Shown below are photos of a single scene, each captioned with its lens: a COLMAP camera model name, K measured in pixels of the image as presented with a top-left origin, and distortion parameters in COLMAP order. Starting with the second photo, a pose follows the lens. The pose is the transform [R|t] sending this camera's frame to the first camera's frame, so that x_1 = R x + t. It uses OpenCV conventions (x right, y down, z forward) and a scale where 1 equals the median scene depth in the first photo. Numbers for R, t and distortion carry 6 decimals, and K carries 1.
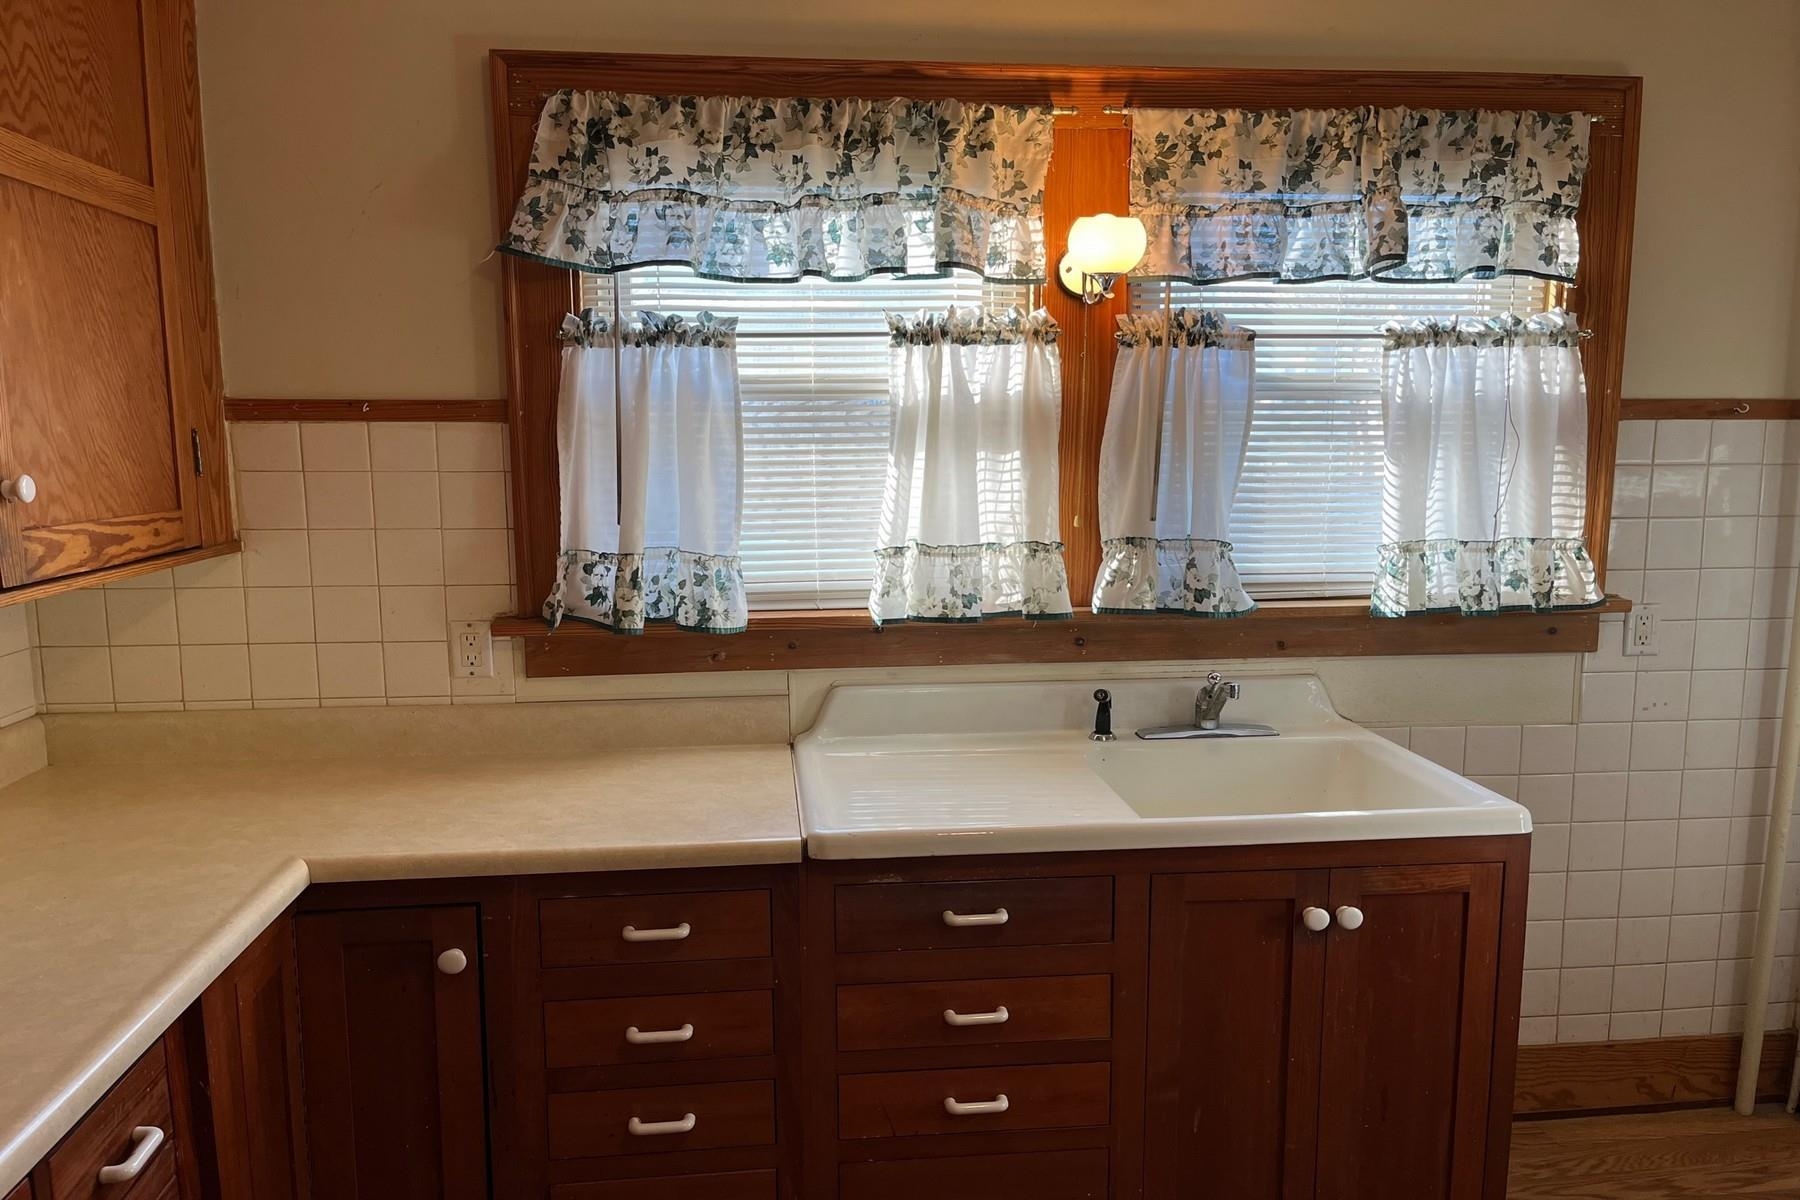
lens RADIAL K [[1341.3, 0, 897.6], [0, 1341.3, 624.2], [0, 0, 1]] dist [0.060412, -0.083718]
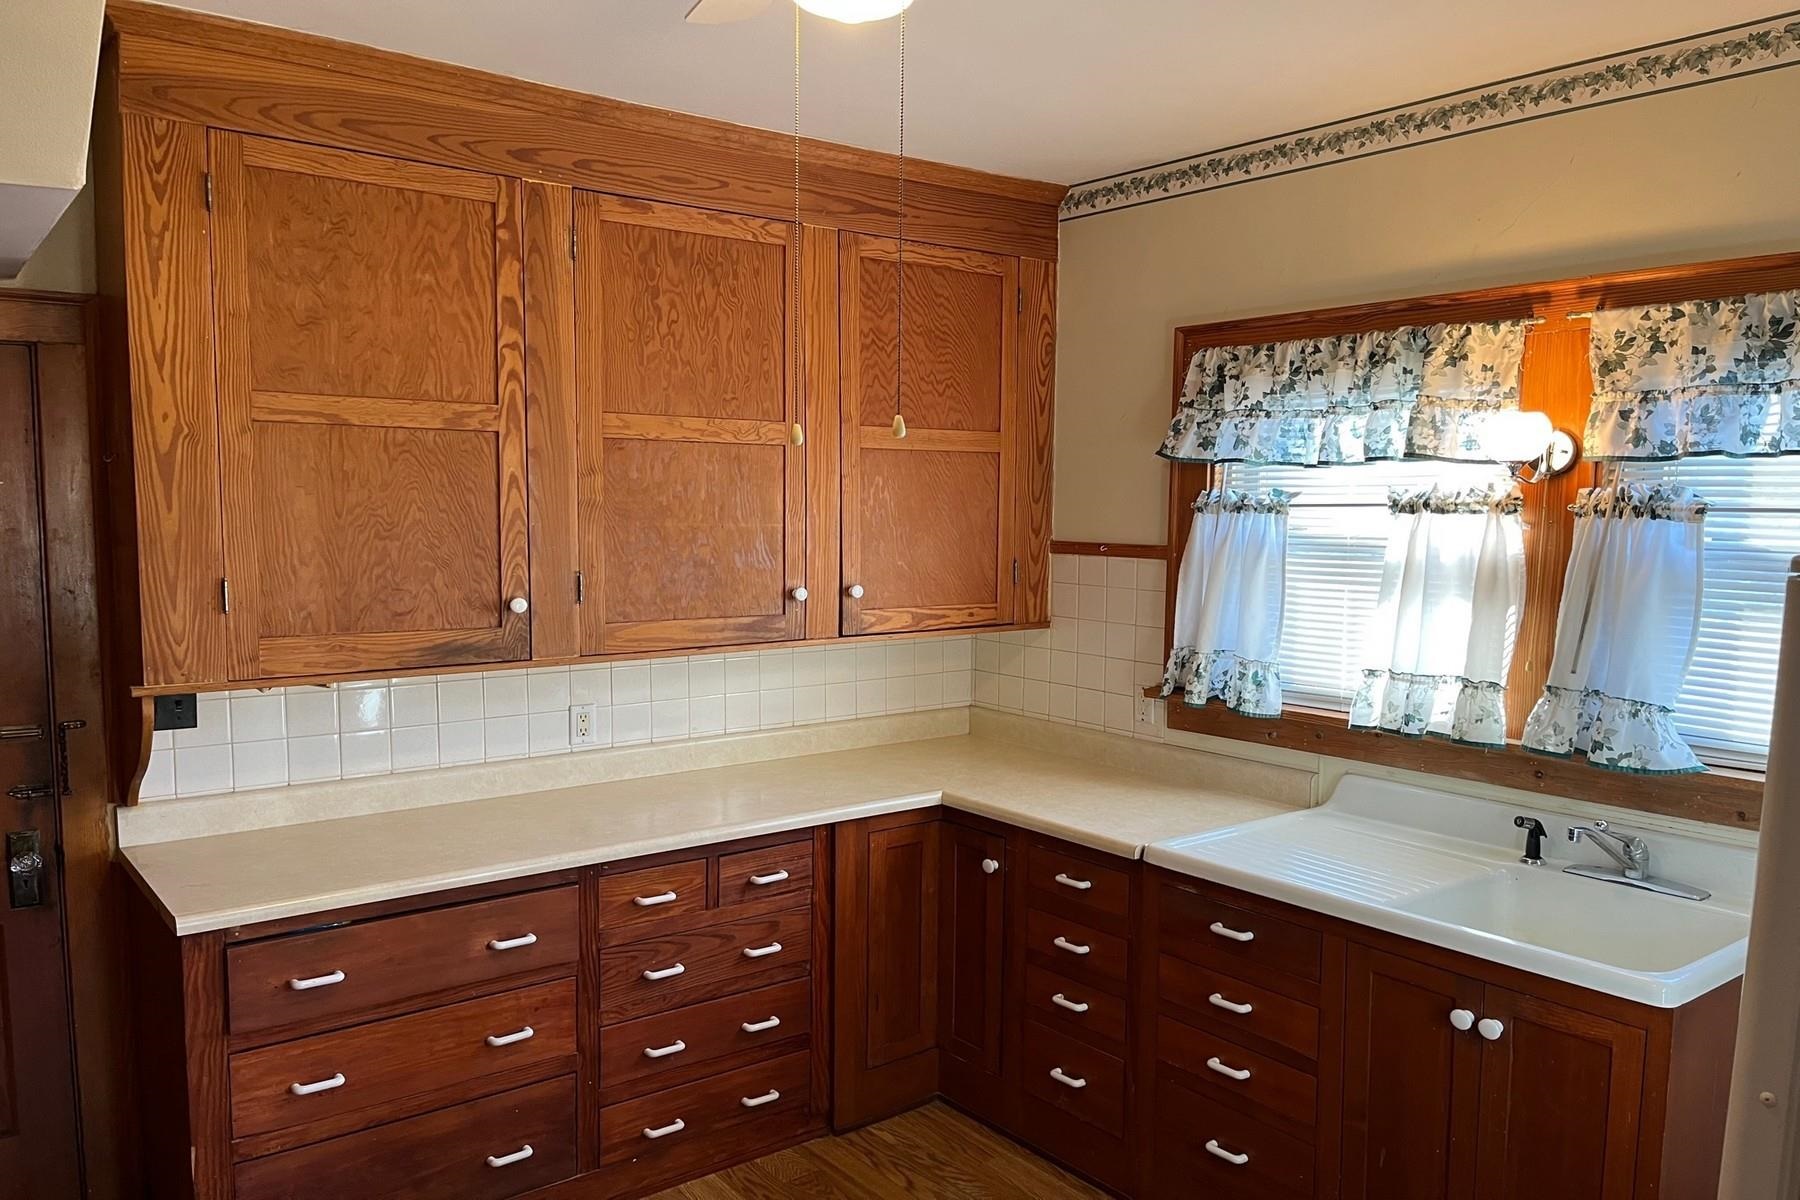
lens RADIAL K [[1341.3, 0, 897.6], [0, 1341.3, 624.2], [0, 0, 1]] dist [0.060412, -0.083718]
pose [[0.523857, 0.087373, -0.847313, 0.852906], [-0.129713, 0.991307, 0.022026, -0.070827], [0.841872, 0.098369, 0.530637, -0.068157]]
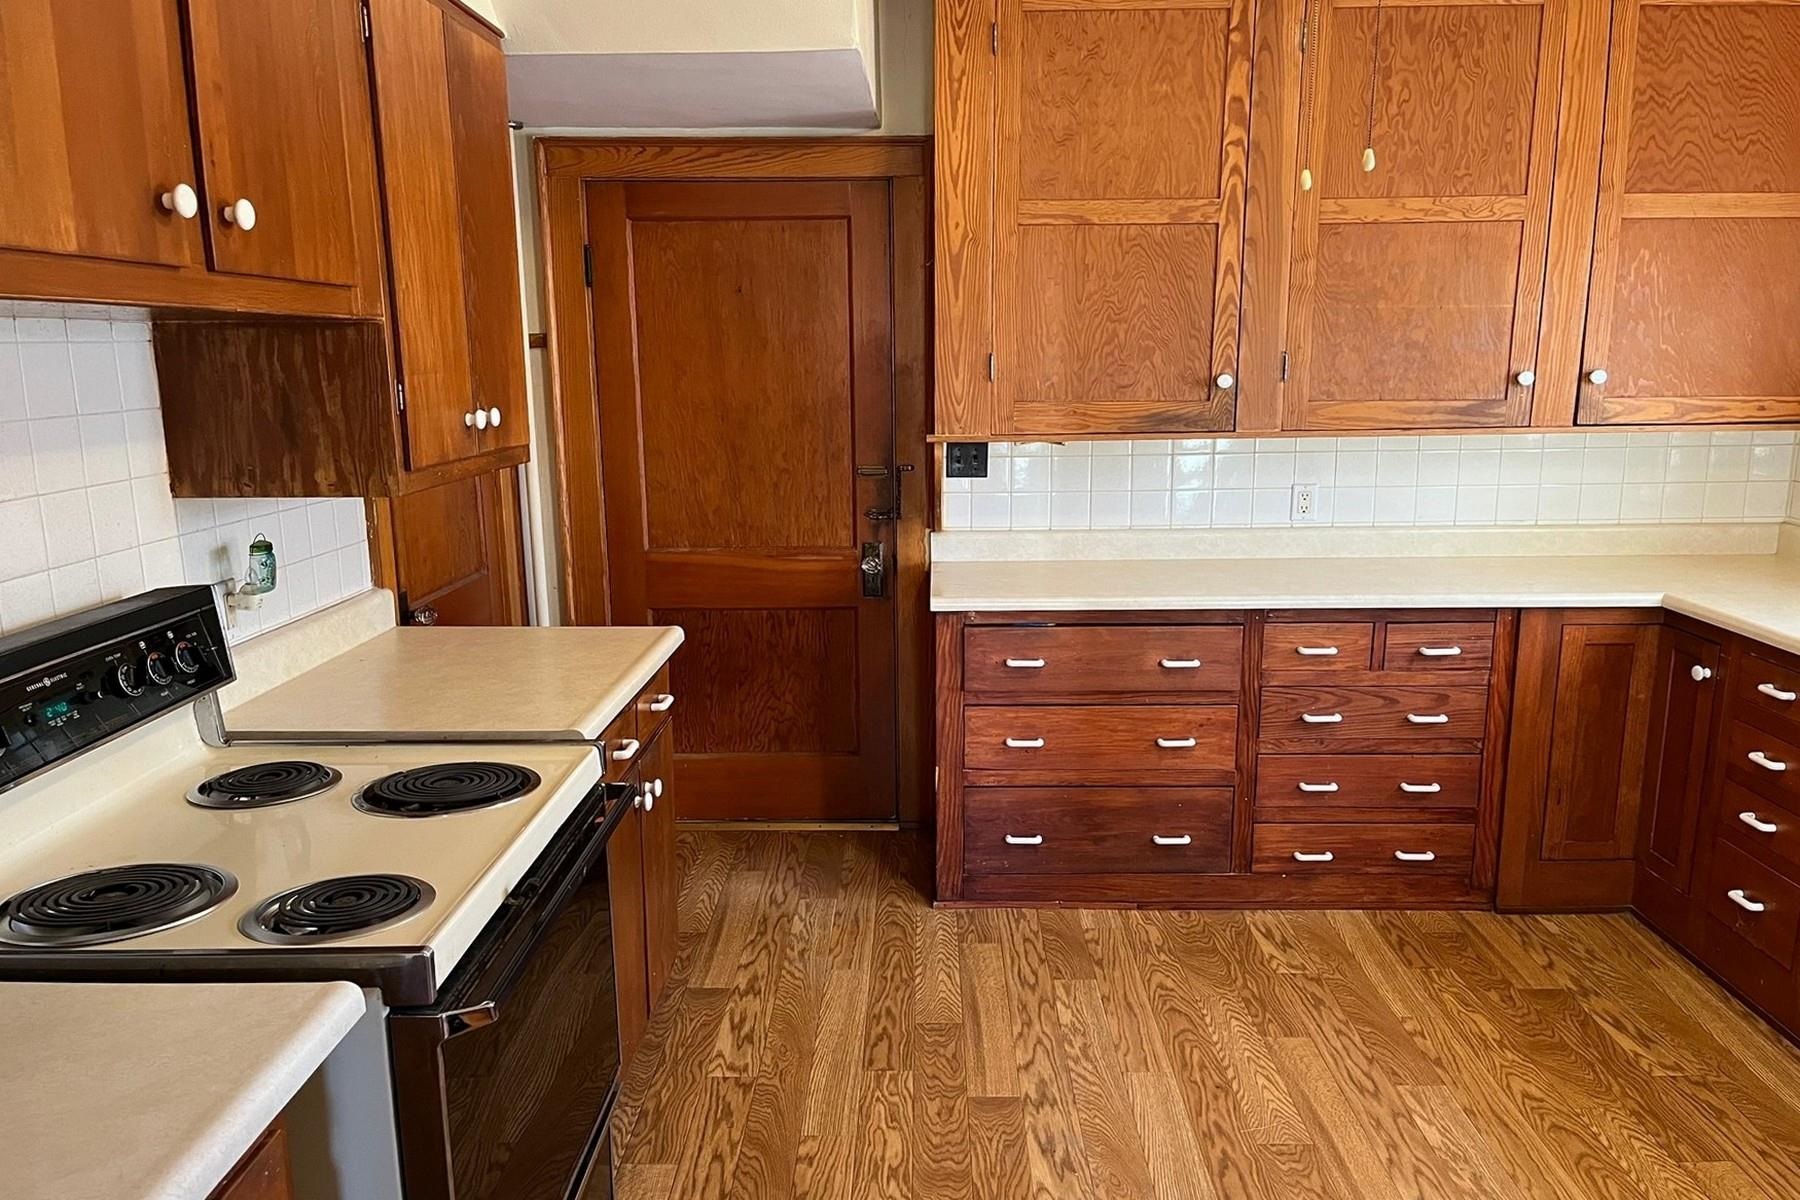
lens RADIAL K [[1356.6, 0, 906.0], [0, 1356.6, 637.1], [0, 0, 1]] dist [0.063525, -0.088567]
pose [[-0.117158, 0.213708, -0.969847, 1.094254], [-0.129308, 0.964976, 0.228255, -0.039102], [0.984659, 0.152151, -0.085421, 0.132442]]
